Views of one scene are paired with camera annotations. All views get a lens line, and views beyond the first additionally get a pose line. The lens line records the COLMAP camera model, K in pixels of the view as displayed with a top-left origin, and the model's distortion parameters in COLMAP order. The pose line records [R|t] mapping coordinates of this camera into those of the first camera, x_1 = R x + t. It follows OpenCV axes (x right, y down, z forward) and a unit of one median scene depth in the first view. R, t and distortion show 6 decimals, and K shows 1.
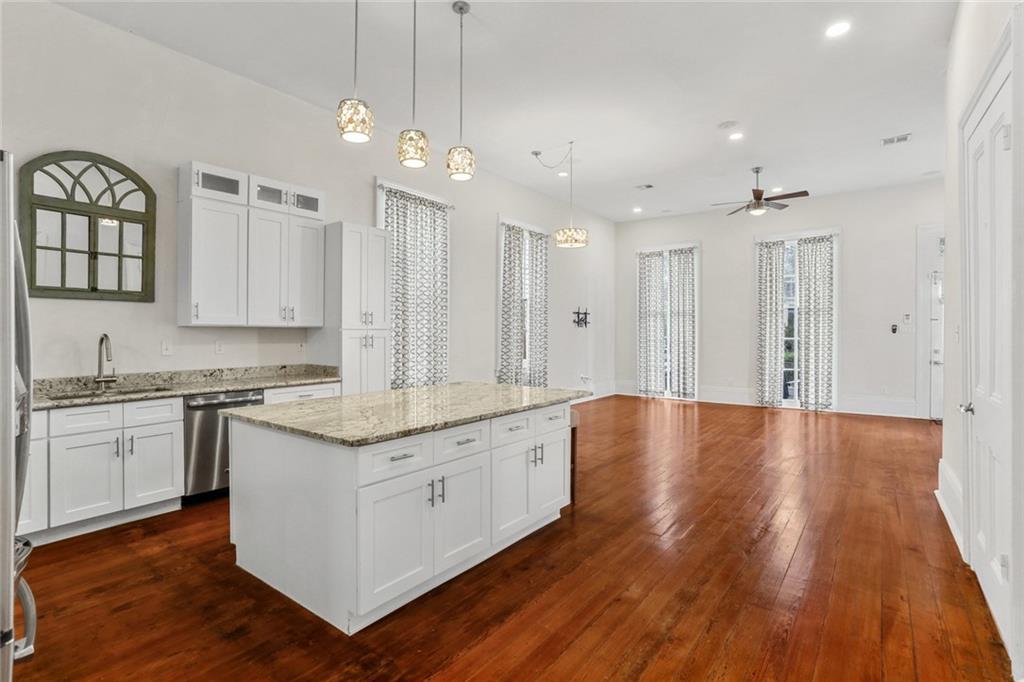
lens RADIAL K [[502.2, 0, 511.8], [0, 502.2, 334.7], [0, 0, 1]] dist [-0.025777, 0.000173]
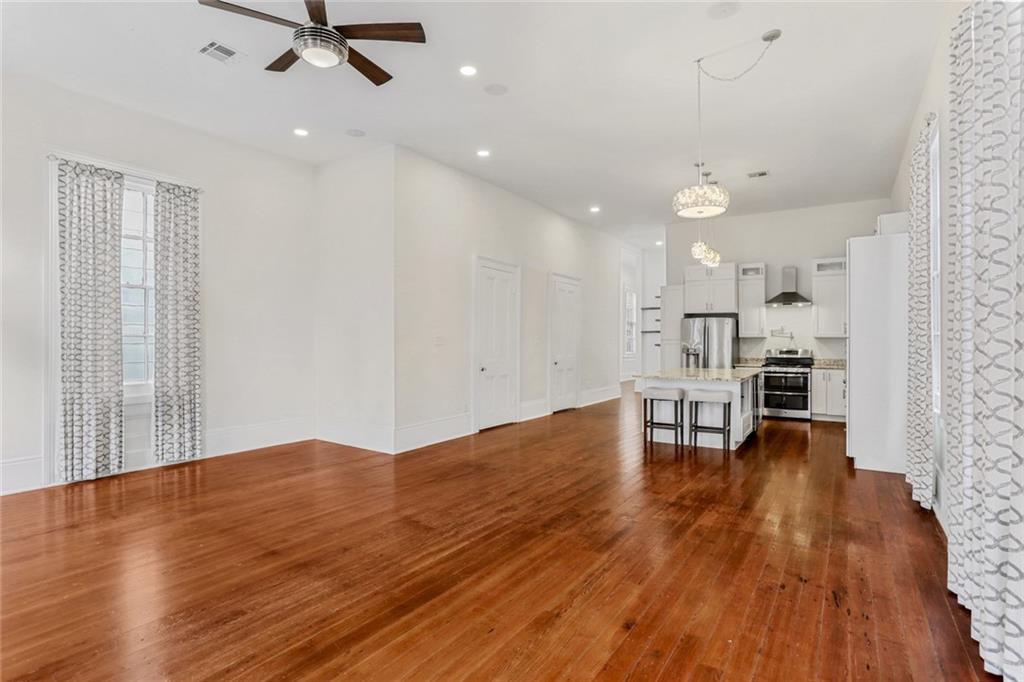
lens RADIAL K [[503.3, 0, 512.0], [0, 503.3, 341.0], [0, 0, 1]] dist [-0.044528, 0.000624]
pose [[-0.998689, -0.001116, -0.051172, 0.582365], [-0.001169, 0.999999, 0.001007, 0.000339], [0.051171, 0.001066, -0.998689, 2.376810]]
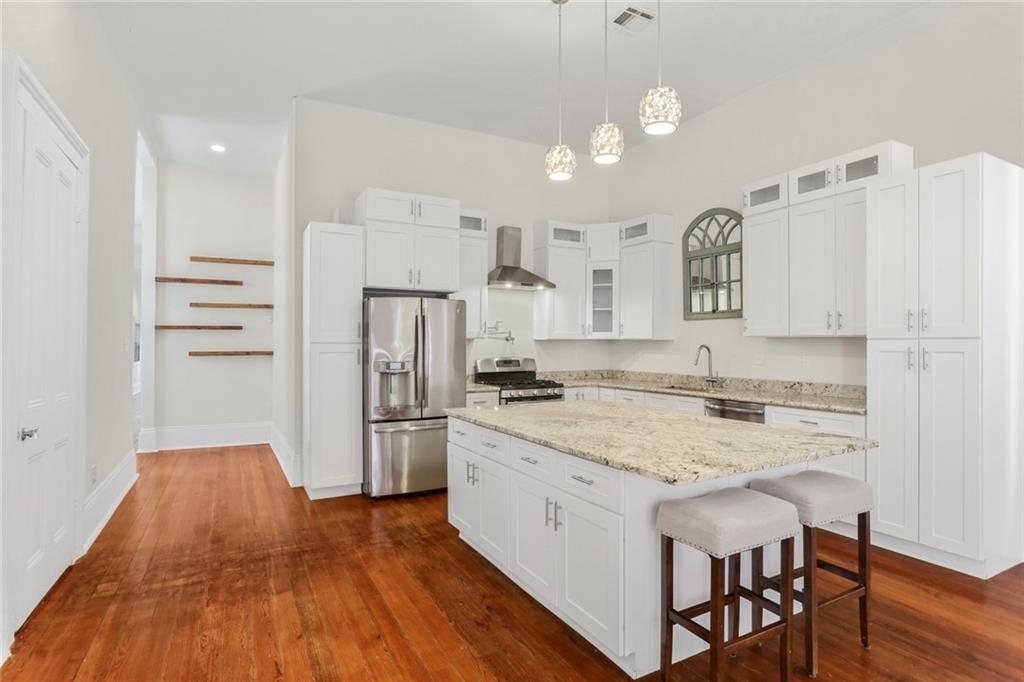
lens RADIAL K [[522.6, 0, 500.4], [0, 522.6, 345.8], [0, 0, 1]] dist [-0.044398, 0.000571]
pose [[-0.438449, 0.001262, -0.898755, 0.565770], [-0.004225, 0.999985, 0.003466, -0.001530], [0.898746, 0.005316, -0.438437, 0.948775]]
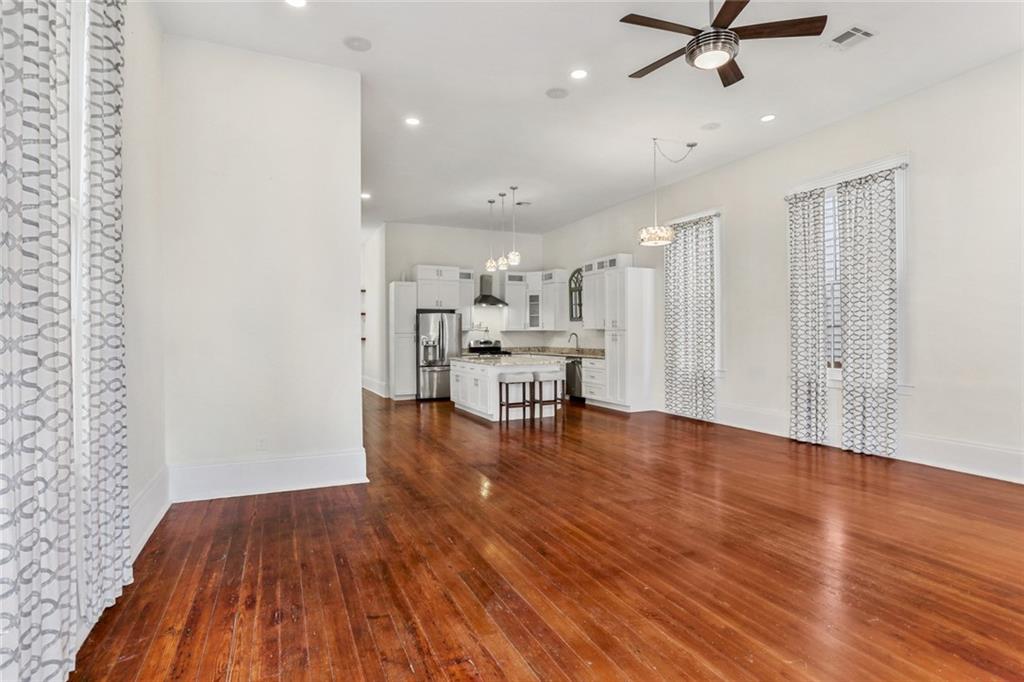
lens RADIAL K [[503.3, 0, 512.0], [0, 503.3, 341.0], [0, 0, 1]] dist [-0.044528, 0.000624]
pose [[-0.473411, 0.011663, -0.880765, 1.610403], [0.000429, 0.999915, 0.013010, 0.004728], [0.880842, 0.005781, -0.473376, 1.750909]]
